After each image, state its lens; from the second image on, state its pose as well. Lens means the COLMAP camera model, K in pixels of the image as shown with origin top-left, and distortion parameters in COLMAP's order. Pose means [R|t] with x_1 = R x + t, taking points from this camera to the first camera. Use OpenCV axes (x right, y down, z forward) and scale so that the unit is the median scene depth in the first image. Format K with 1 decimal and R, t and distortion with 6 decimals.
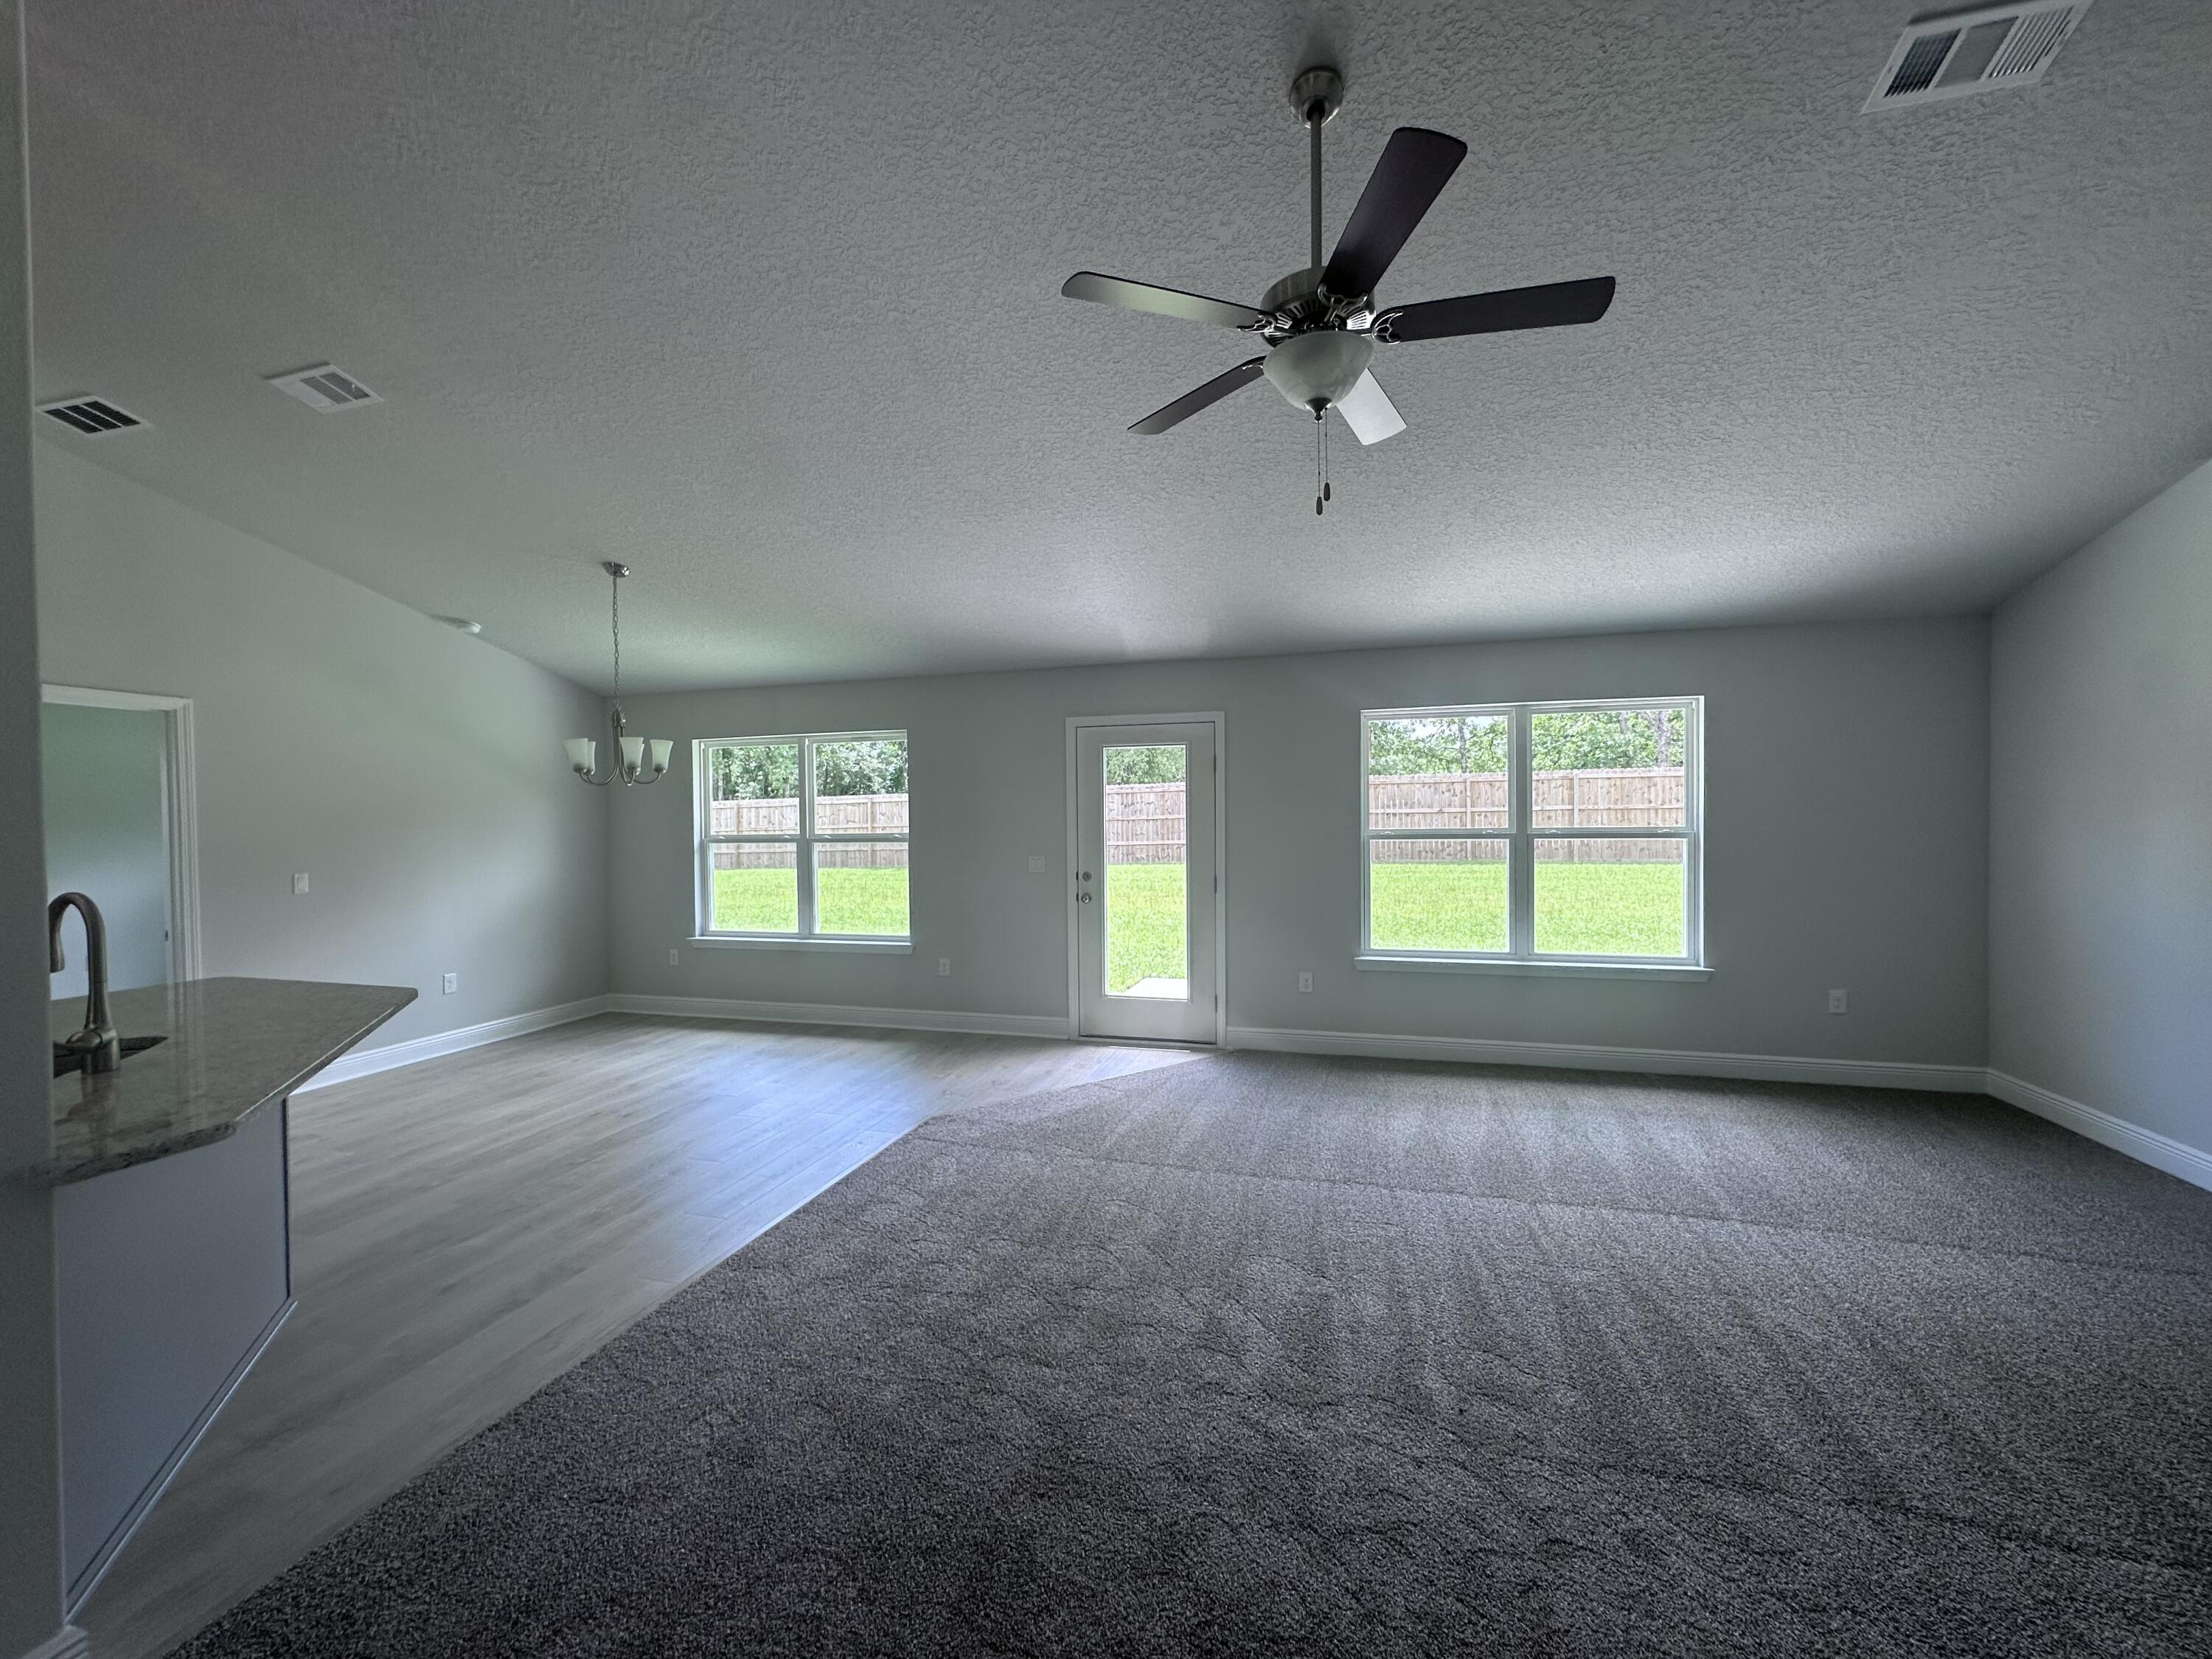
lens RADIAL K [[882.8, 0, 1106.0], [0, 882.8, 829.5], [0, 0, 1]] dist [-0.003583, 0.000828]
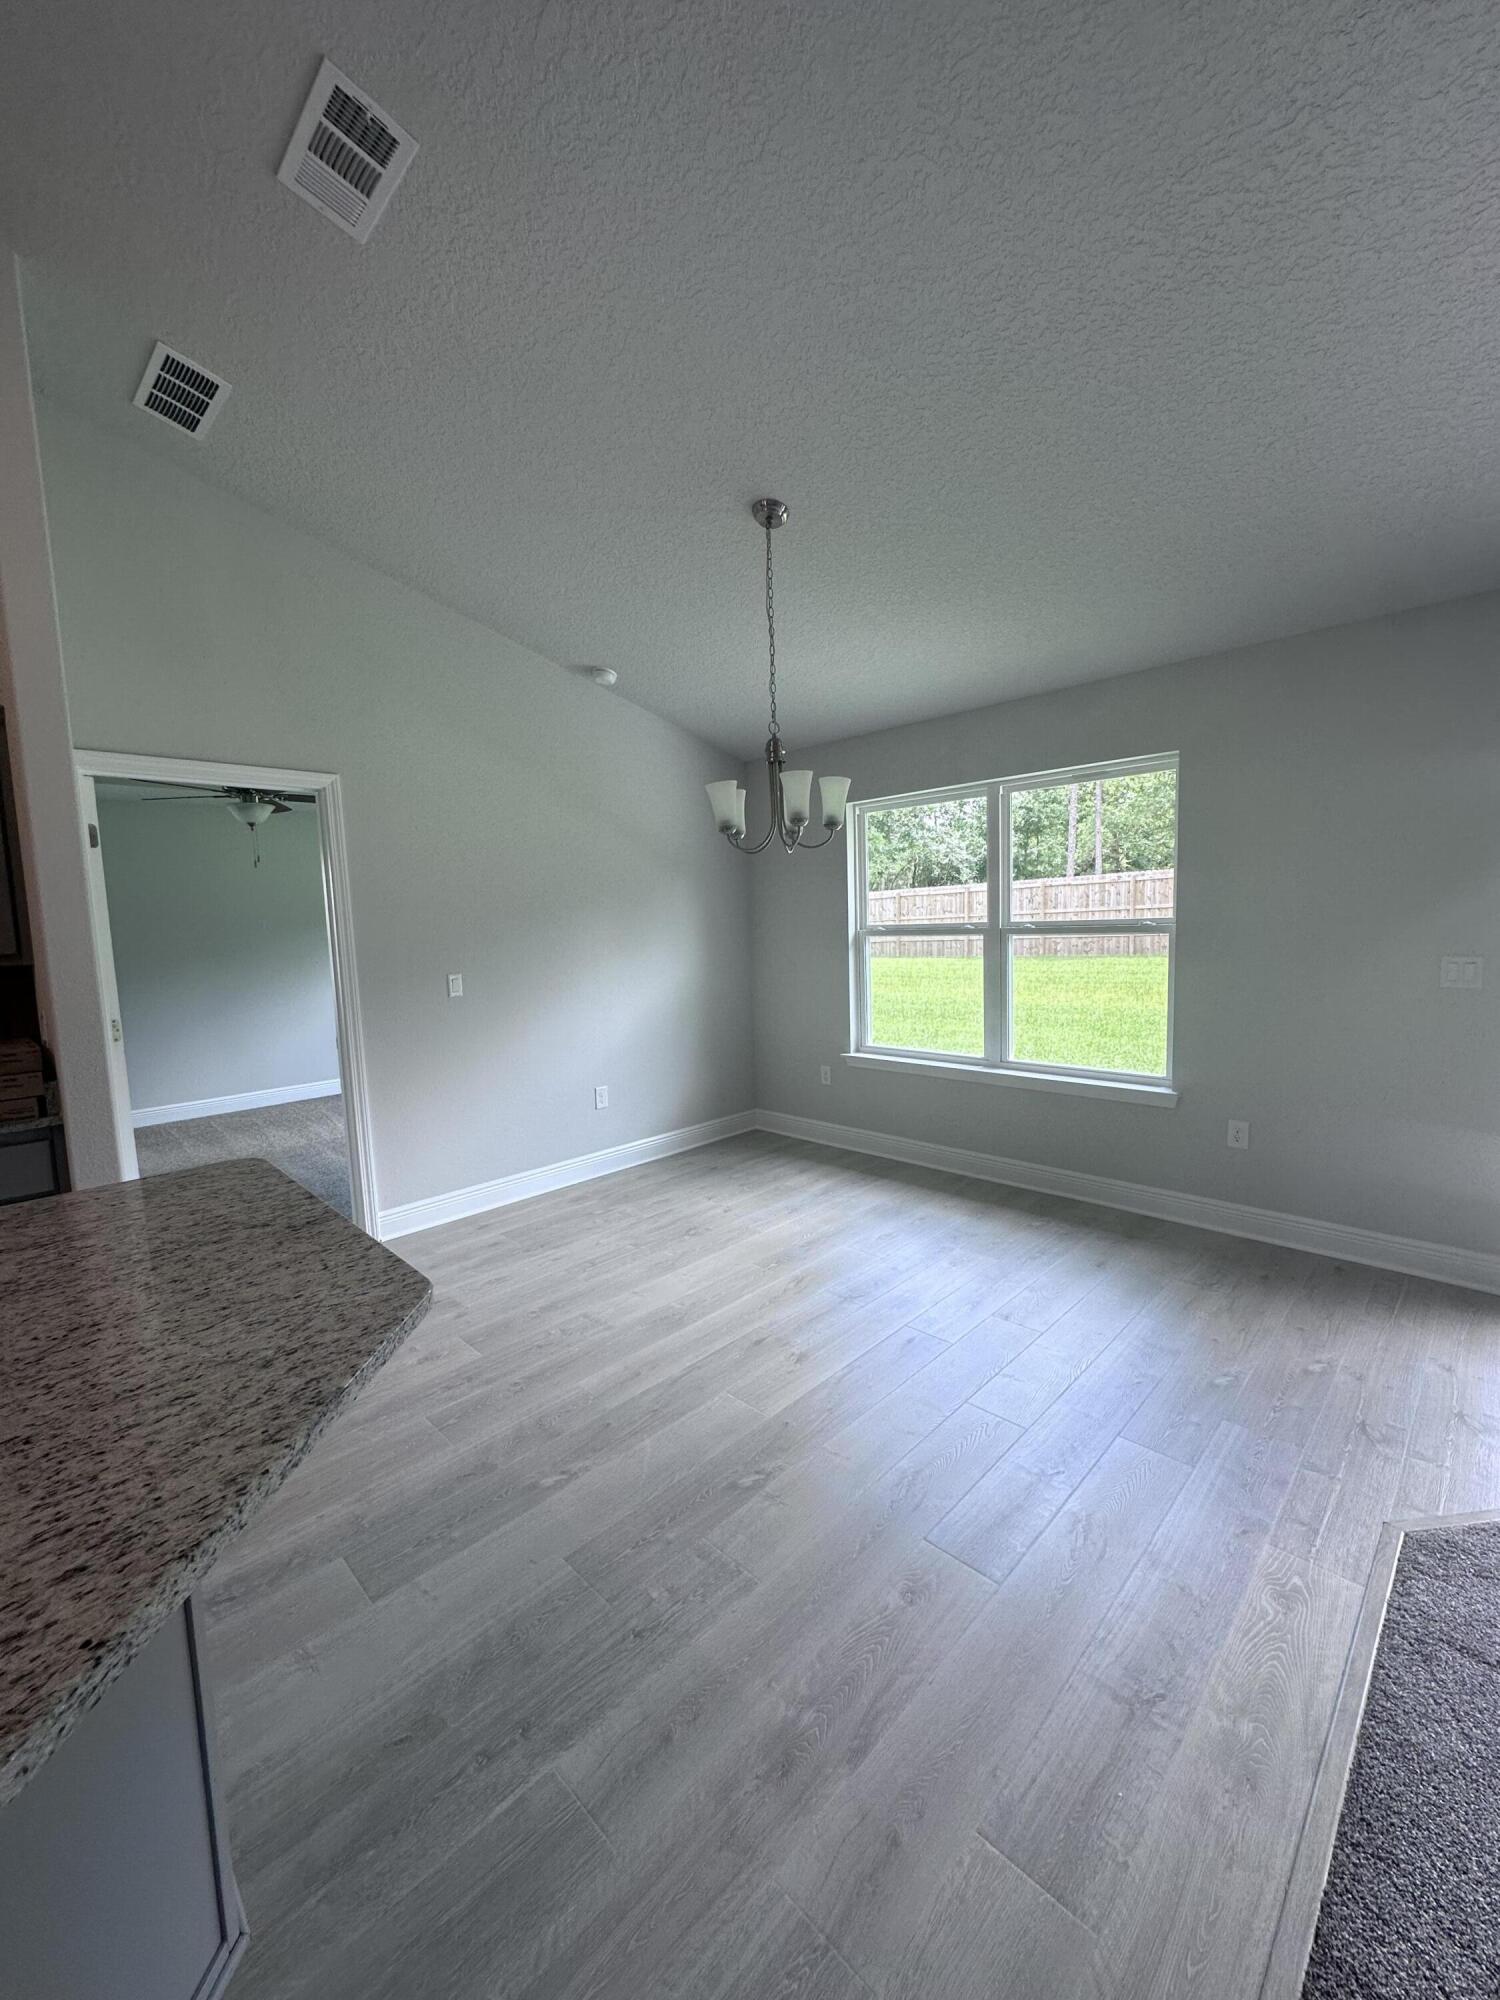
lens RADIAL K [[798.2, 0, 750.0], [0, 798.2, 1000.0], [0, 0, 1]] dist [-0.003583, 0.000828]
pose [[0.879263, 0.030917, -0.475333, -0.243904], [0.016684, 0.995280, 0.095597, 0.003162], [0.476045, -0.091986, 0.874597, 0.392072]]
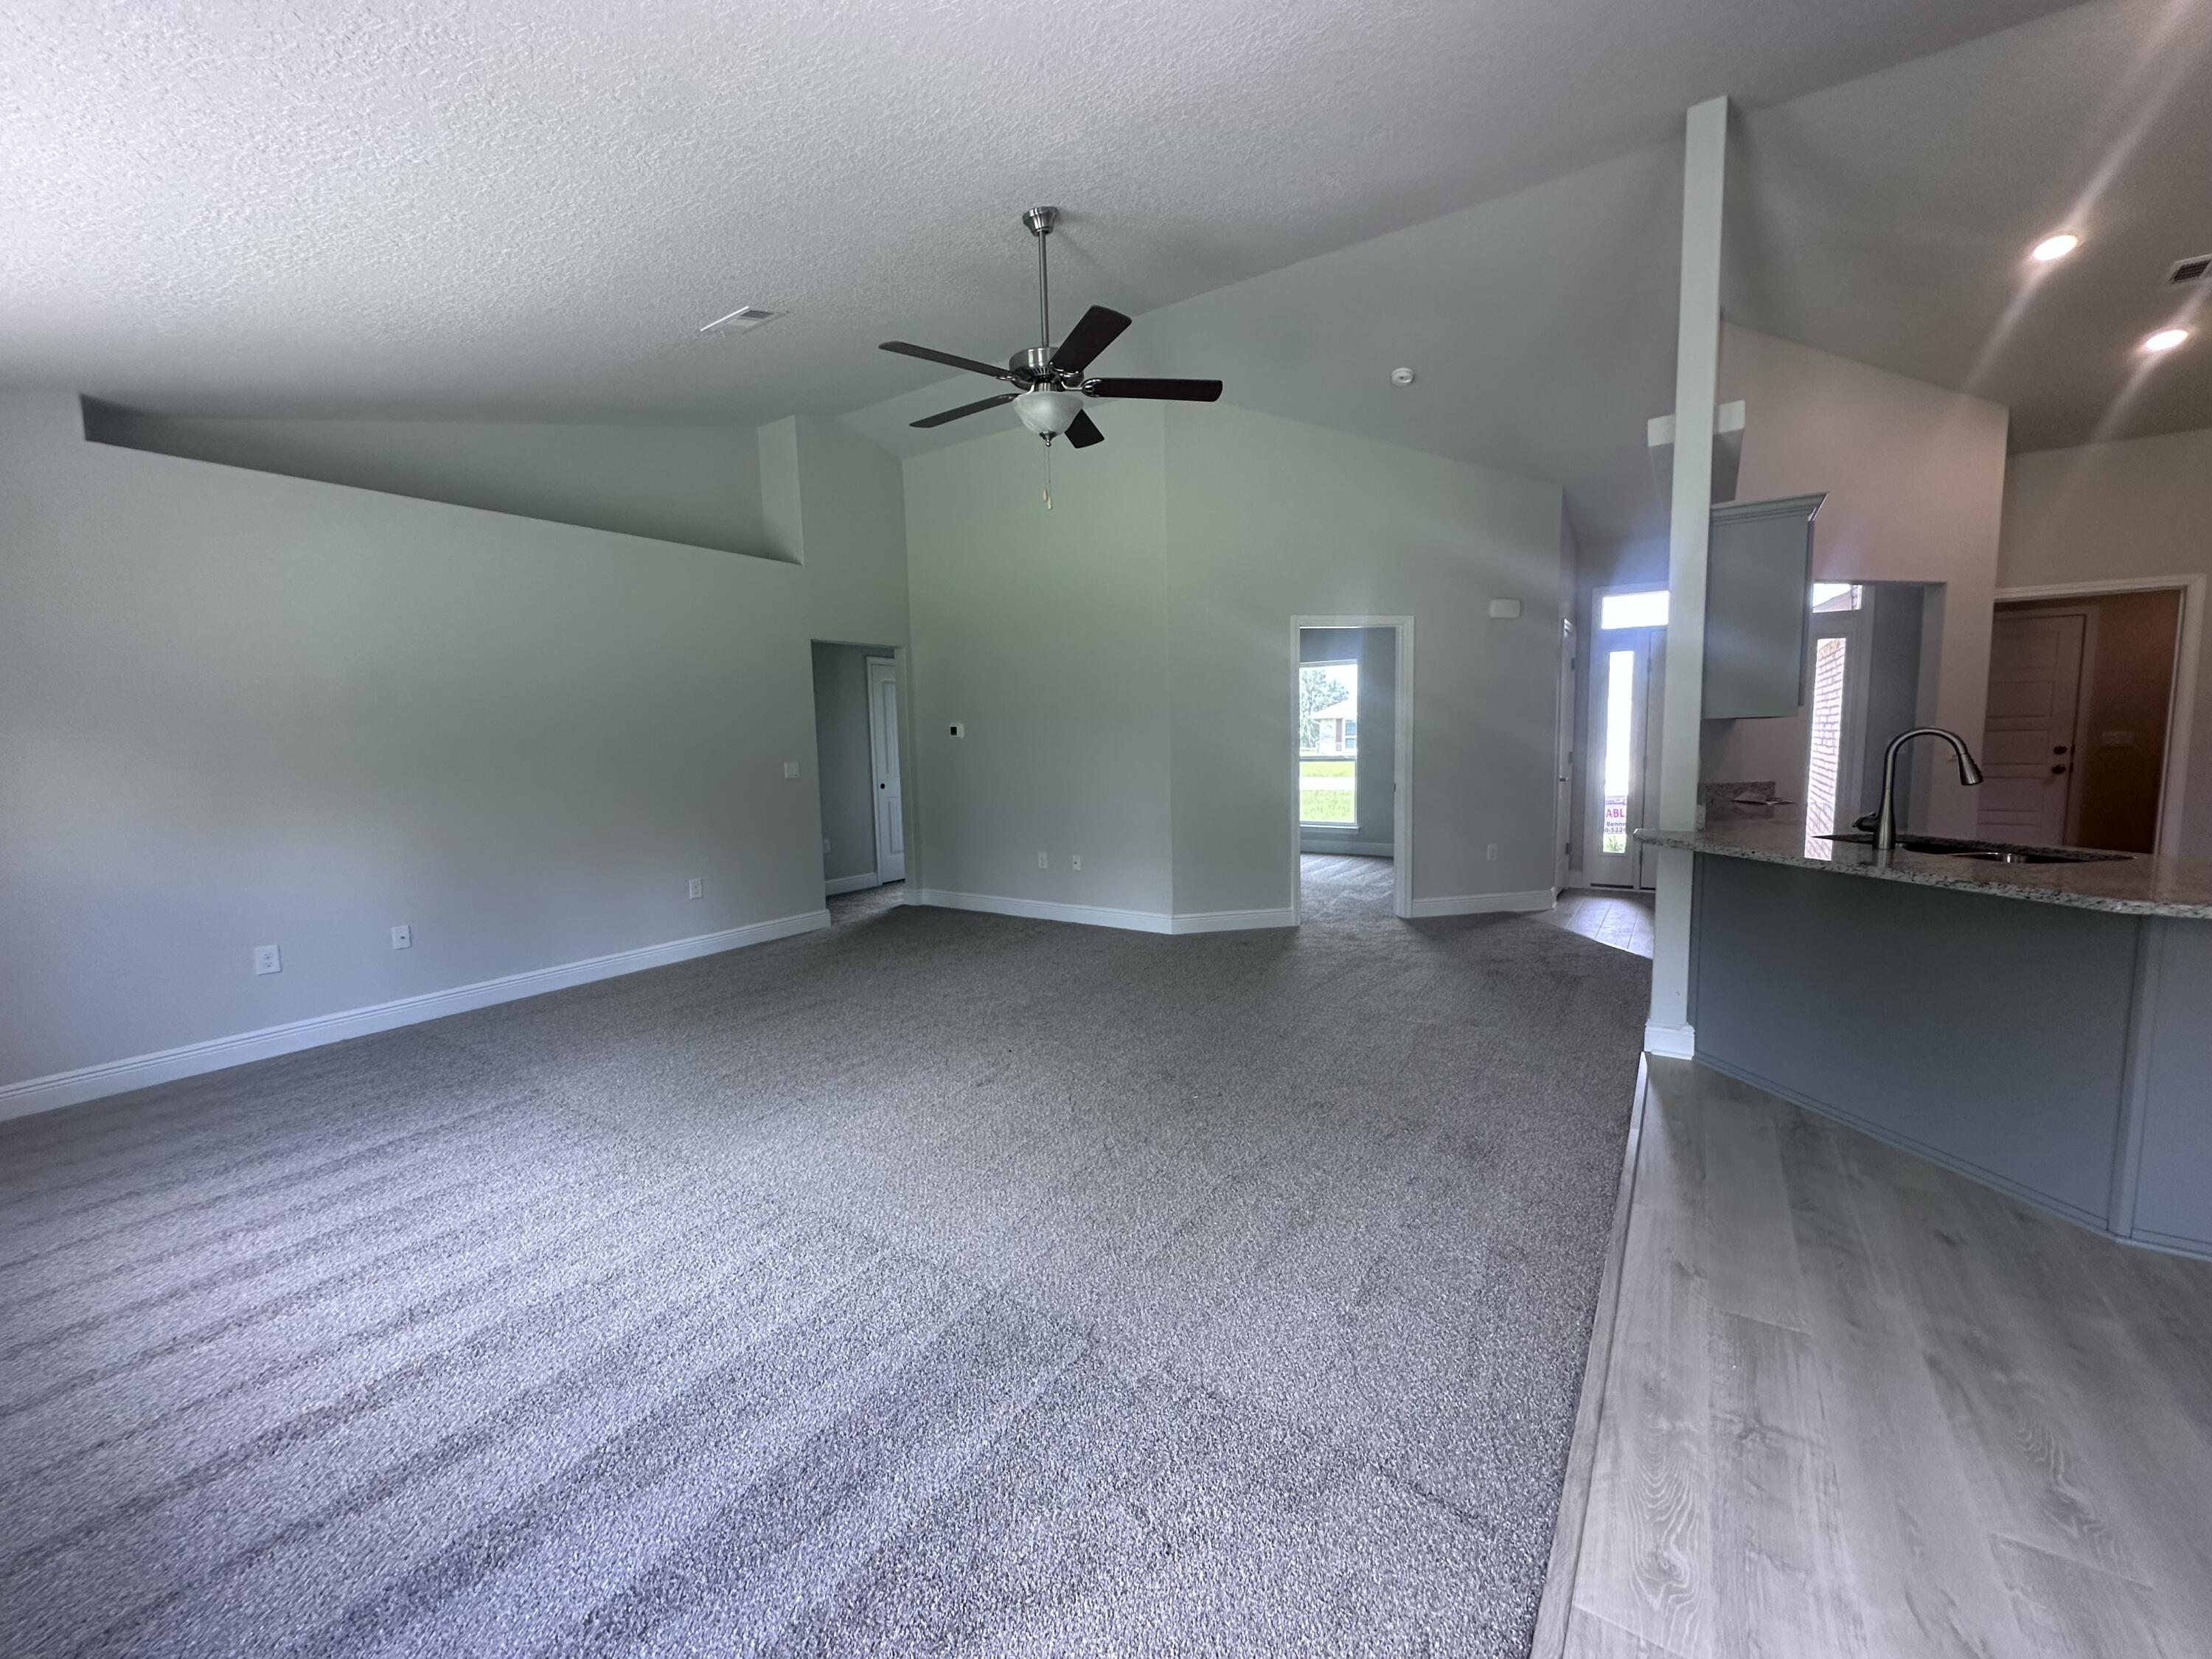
lens RADIAL K [[882.8, 0, 1106.0], [0, 882.8, 829.5], [0, 0, 1]] dist [-0.003583, 0.000828]
pose [[-0.951785, -0.000410, 0.306765, -0.126299], [0.036315, 0.992817, 0.113999, 0.008385], [-0.304608, 0.119643, -0.944934, 0.995427]]
